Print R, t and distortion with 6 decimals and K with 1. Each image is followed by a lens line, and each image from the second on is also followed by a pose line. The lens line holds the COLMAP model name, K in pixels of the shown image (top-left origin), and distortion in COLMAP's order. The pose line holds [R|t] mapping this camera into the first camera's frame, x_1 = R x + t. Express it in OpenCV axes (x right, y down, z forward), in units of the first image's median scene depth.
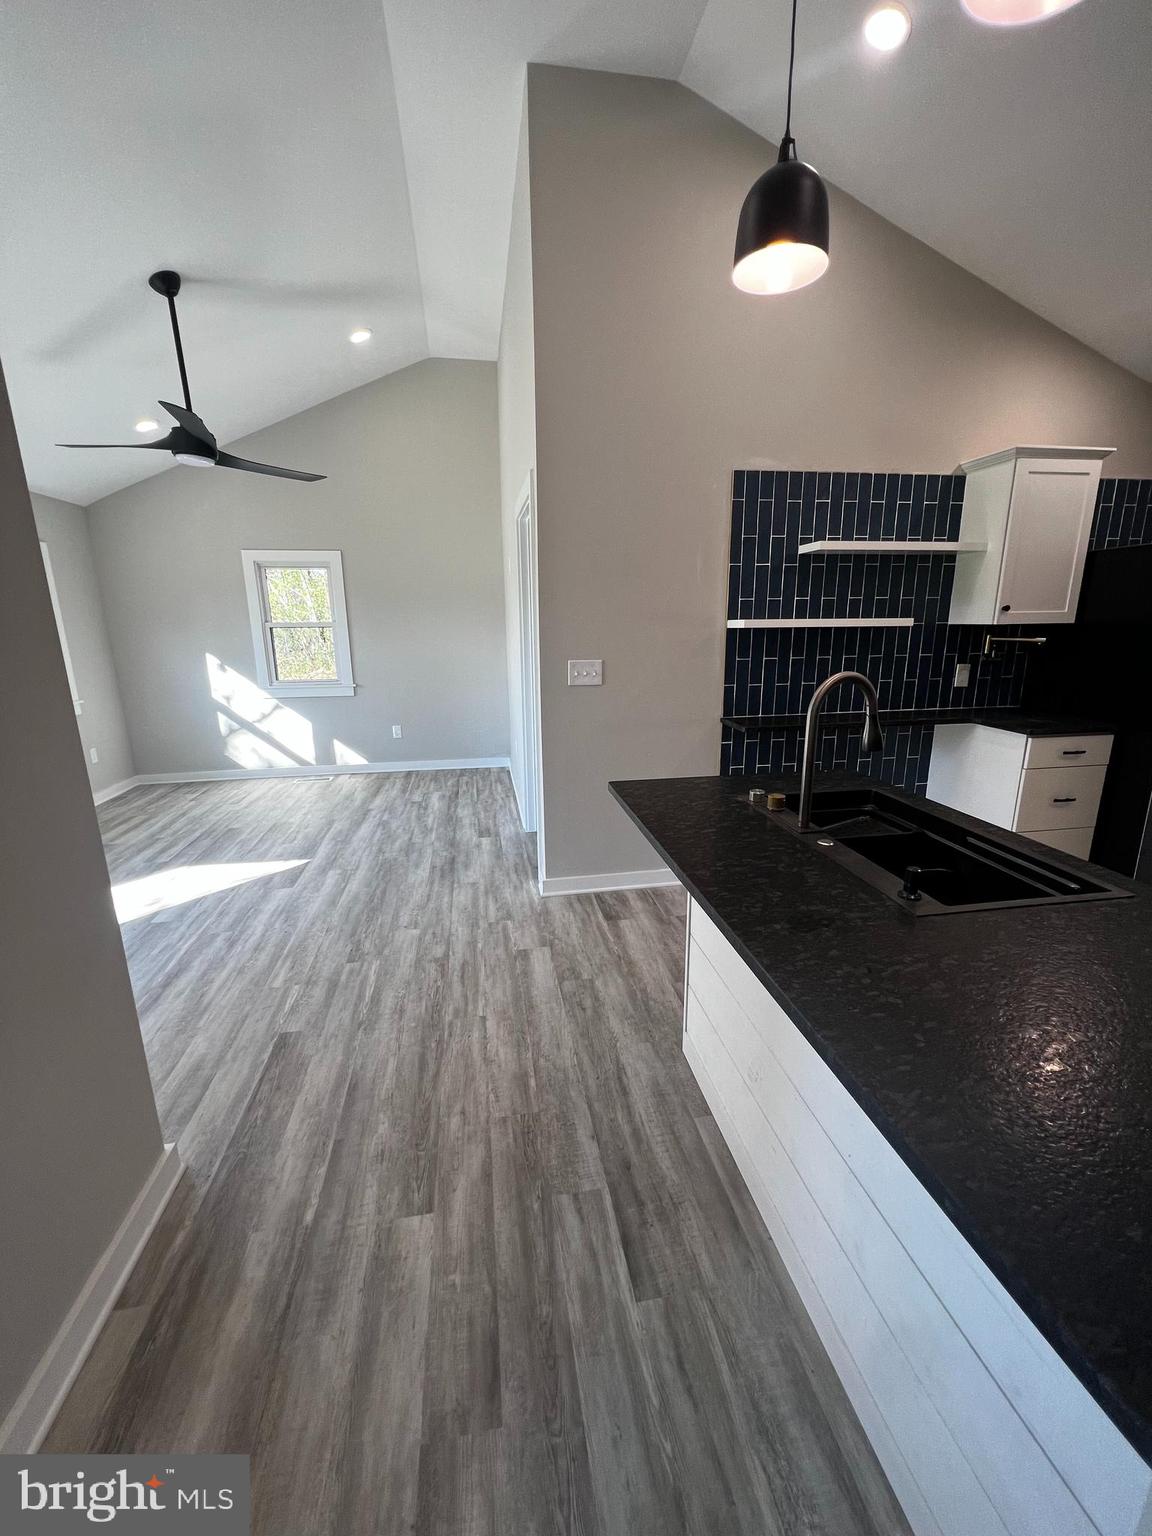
lens RADIAL K [[624.0, 0, 576.0], [0, 624.0, 768.0], [0, 0, 1]] dist [-0.002348, -0.000086]
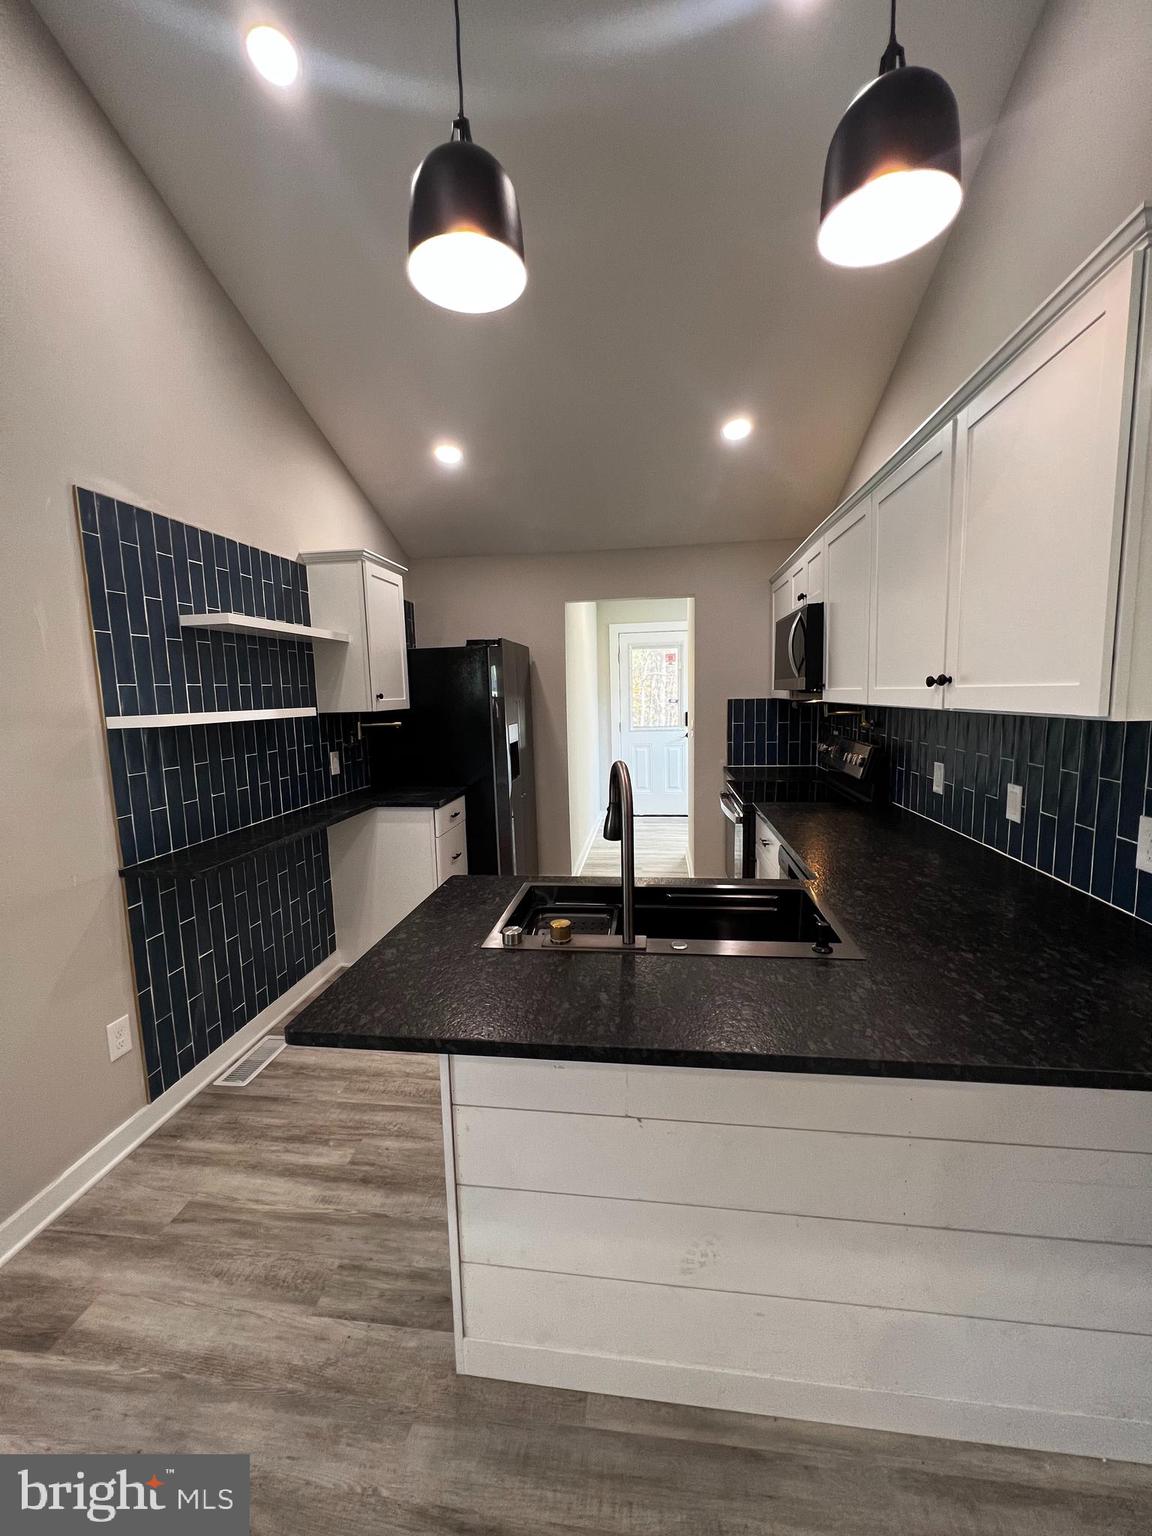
lens RADIAL K [[614.8, 0, 576.0], [0, 614.8, 768.0], [0, 0, 1]] dist [-0.001901, 0.000129]
pose [[0.283997, -0.115386, 0.951857, -0.219107], [0.246044, 0.968261, 0.043965, -0.097928], [-0.926719, 0.221713, 0.303373, 0.384979]]
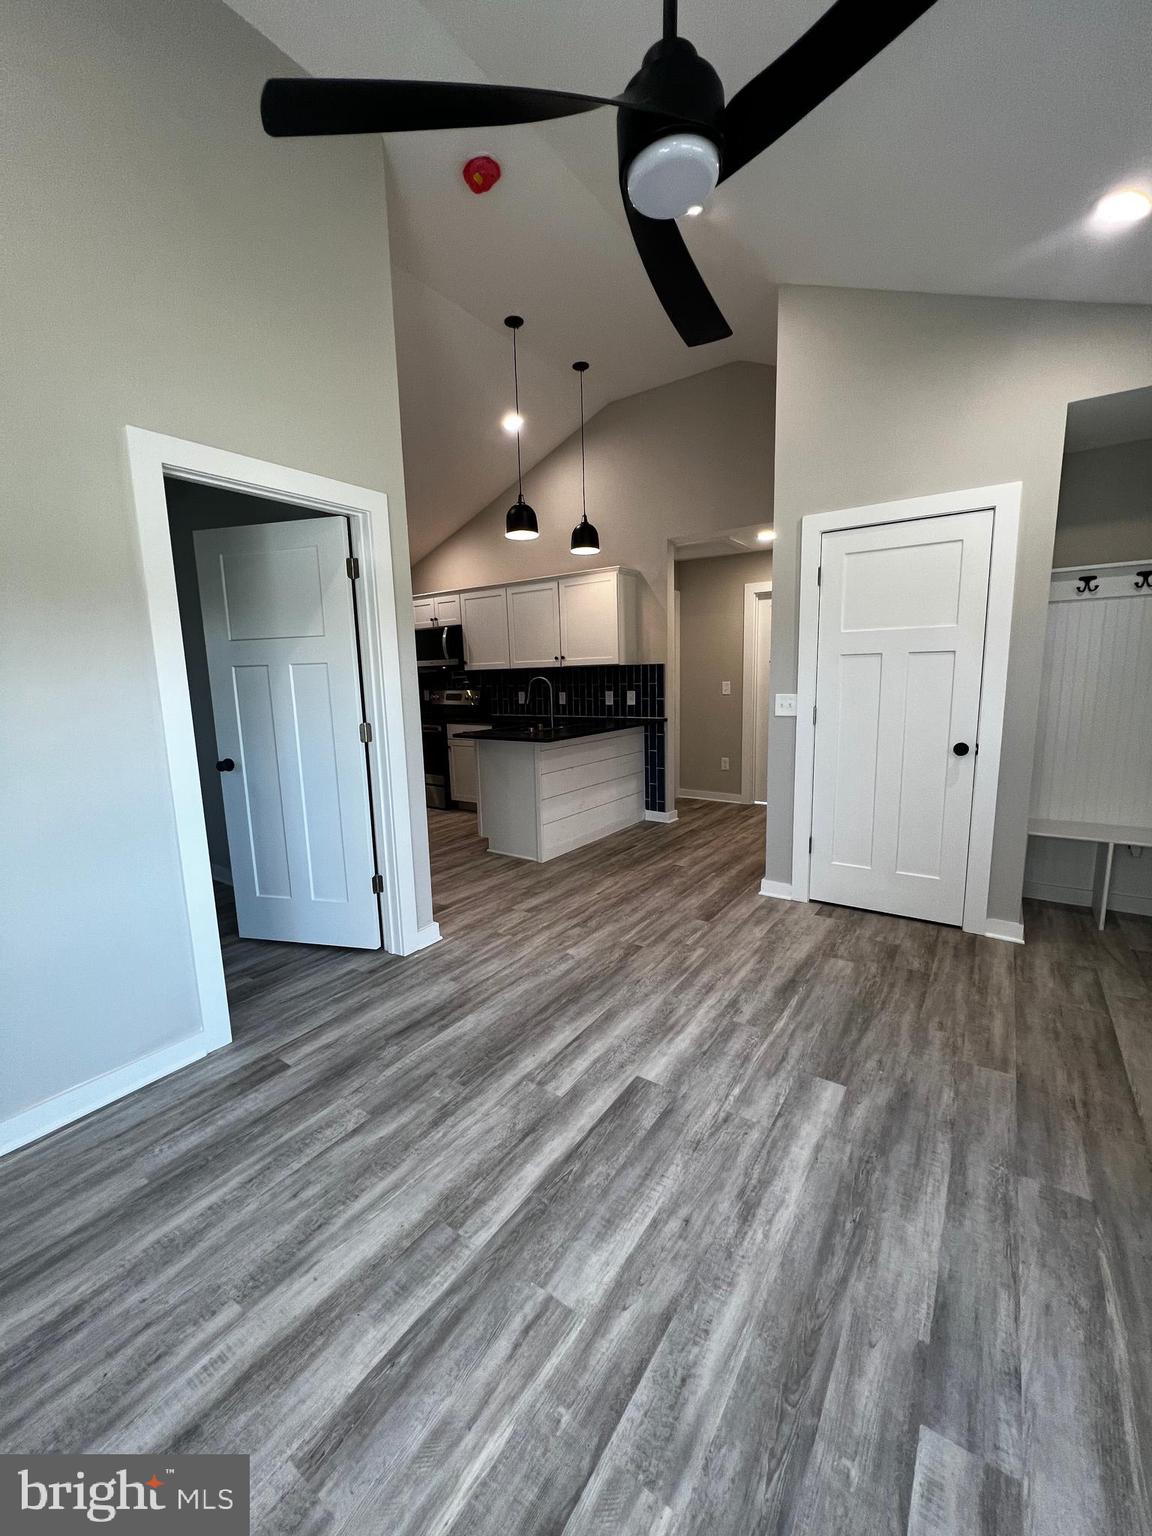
lens RADIAL K [[614.8, 0, 576.0], [0, 614.8, 768.0], [0, 0, 1]] dist [-0.001901, 0.000129]
pose [[-0.719863, -0.074858, 0.690068, -0.888437], [0.196080, 0.931745, 0.305620, -0.305155], [-0.665845, 0.355313, -0.656051, 1.472770]]
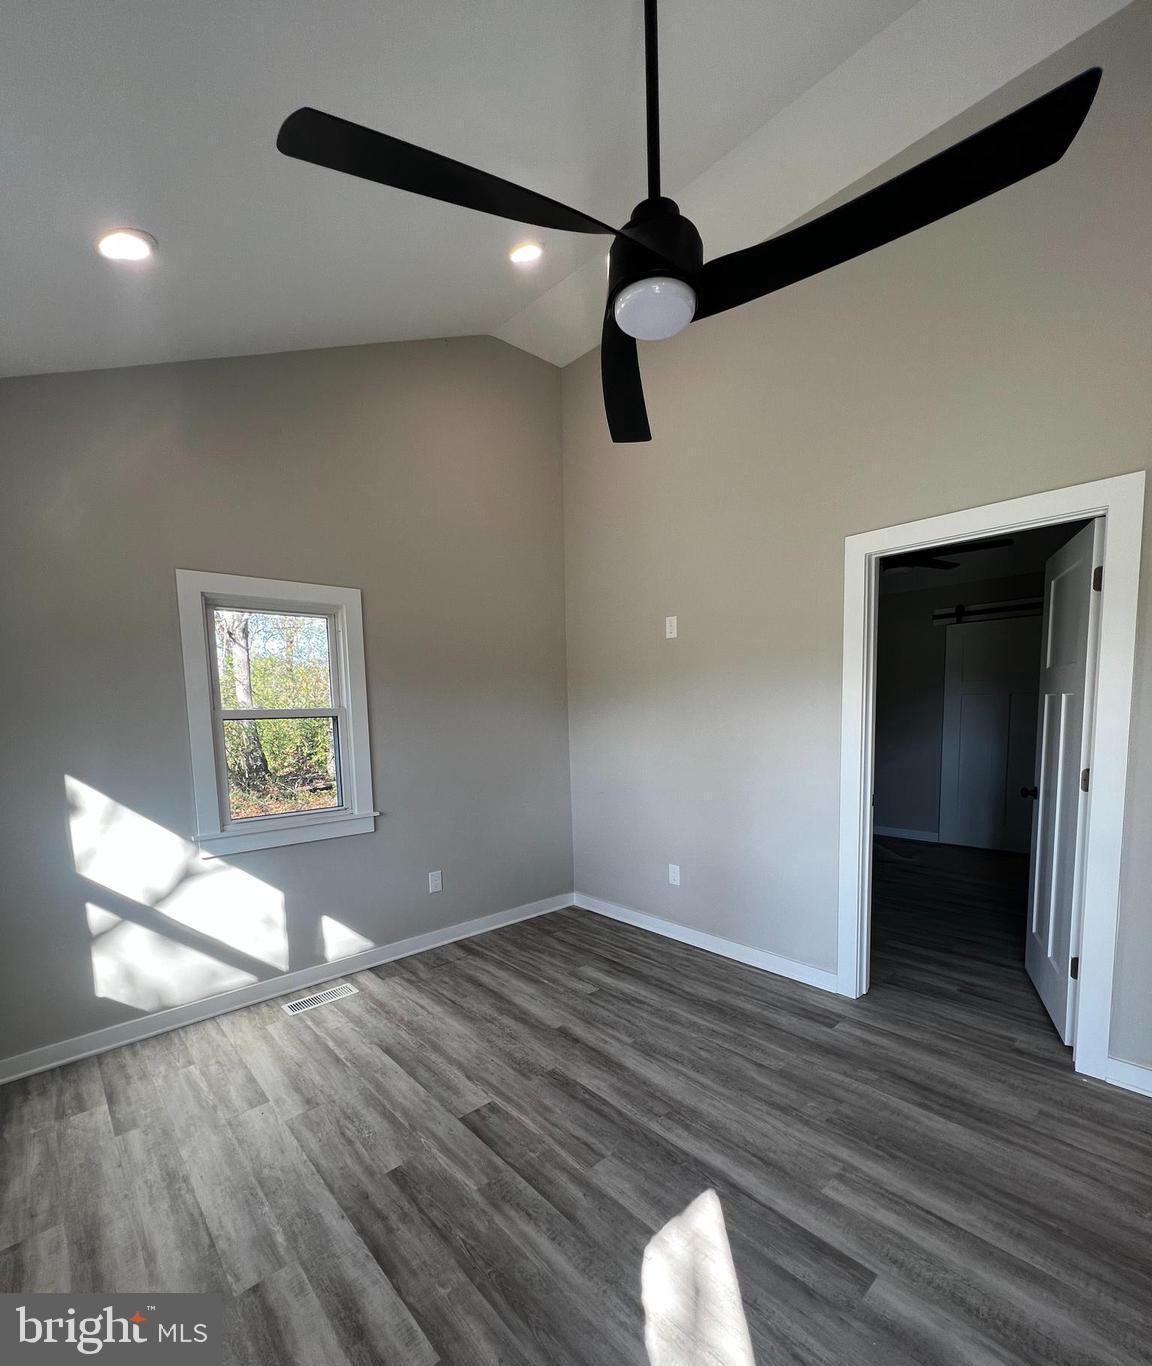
lens RADIAL K [[621.0, 0, 575.6], [0, 621.0, 766.5], [0, 0, 1]] dist [0.002008, 0.000072]
pose [[0.840423, -0.065724, 0.537931, -0.945027], [0.145833, 0.983431, -0.107683, -0.162042], [-0.521941, 0.168947, 0.836083, 0.761015]]
